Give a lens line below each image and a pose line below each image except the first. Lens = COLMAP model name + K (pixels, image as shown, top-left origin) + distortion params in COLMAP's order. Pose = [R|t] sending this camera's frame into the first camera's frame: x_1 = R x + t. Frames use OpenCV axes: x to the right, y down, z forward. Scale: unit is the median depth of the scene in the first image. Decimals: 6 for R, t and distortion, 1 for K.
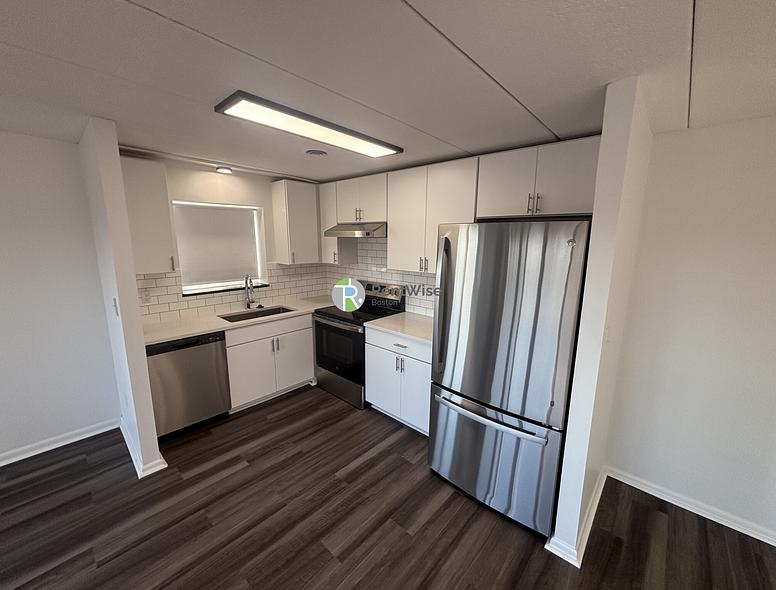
lens RADIAL K [[315.1, 0, 389.2], [0, 315.1, 295.5], [0, 0, 1]] dist [-0.000888, -0.000196]
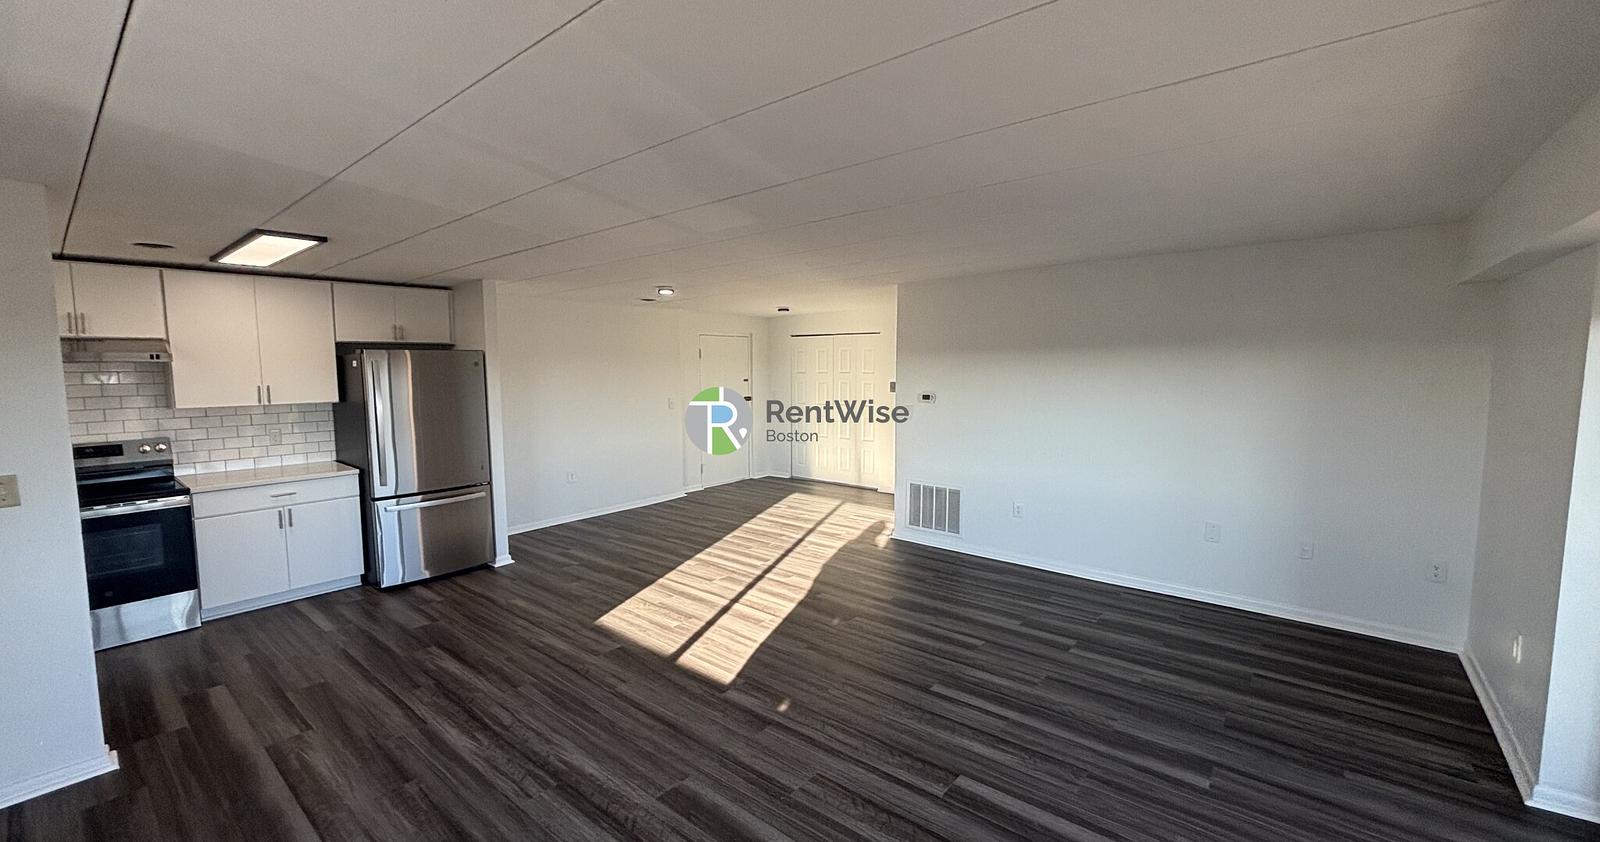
lens RADIAL K [[643.4, 0, 793.2], [0, 643.4, 419.9], [0, 0, 1]] dist [0.000639, 0.000054]
pose [[-0.041829, -0.103147, 0.993786, -1.906720], [0.176932, 0.978172, 0.108973, 0.027682], [-0.983334, 0.180391, -0.022666, -0.330191]]
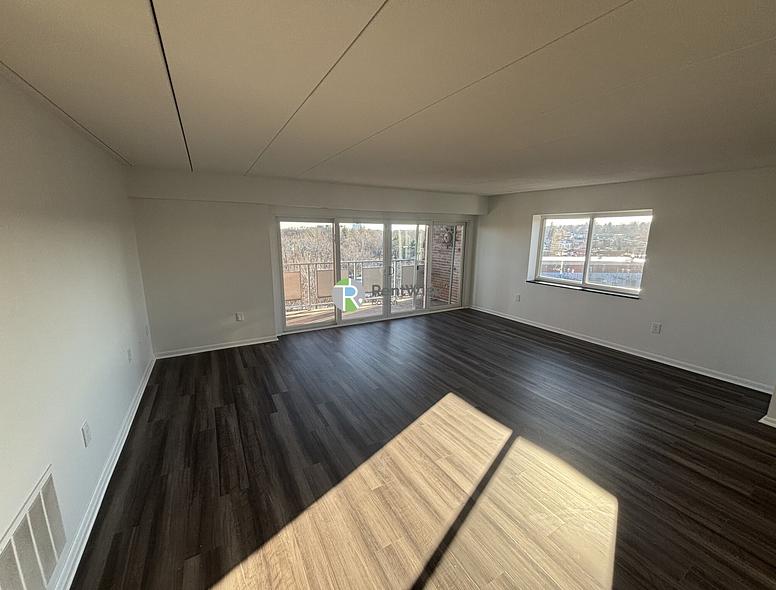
lens RADIAL K [[315.1, 0, 381.9], [0, 315.1, 296.1], [0, 0, 1]] dist [-0.000888, -0.000196]
pose [[-0.320649, 0.181871, -0.929574, 0.808730], [-0.173162, 0.953599, 0.246302, 0.026807], [0.931235, 0.239943, -0.274277, -0.228554]]
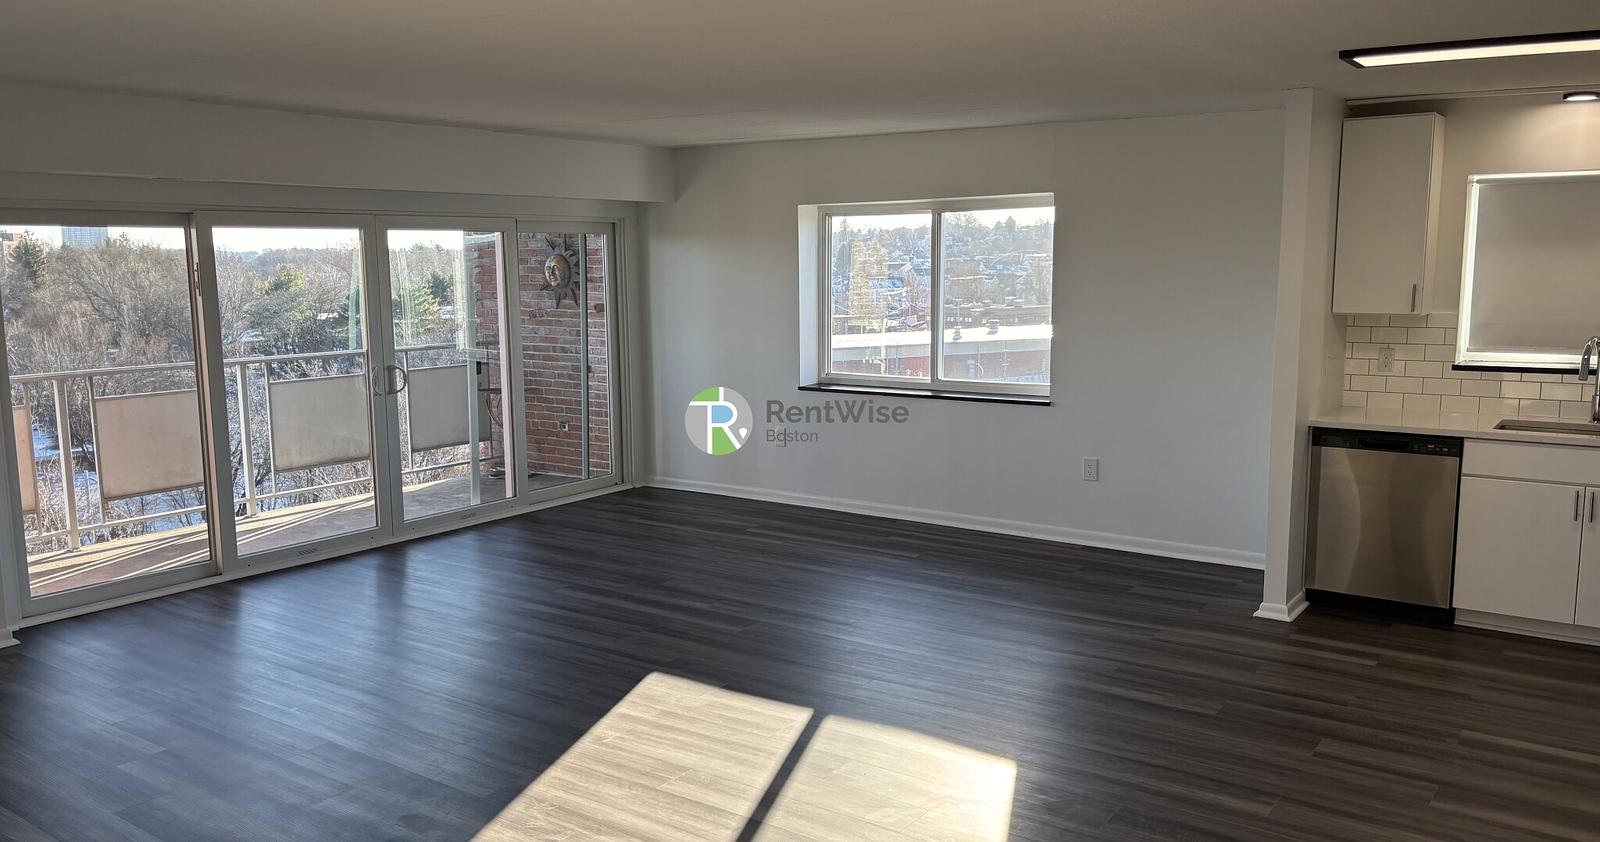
lens RADIAL K [[1224.2, 0, 793.0], [0, 1224.2, 428.8], [0, 0, 1]] dist [0.065883, -0.011621]
pose [[0.114960, 0.131912, -0.984573, 1.529651], [-0.163576, 0.980128, 0.112218, 0.060992], [0.979810, 0.148152, 0.134253, -0.338786]]
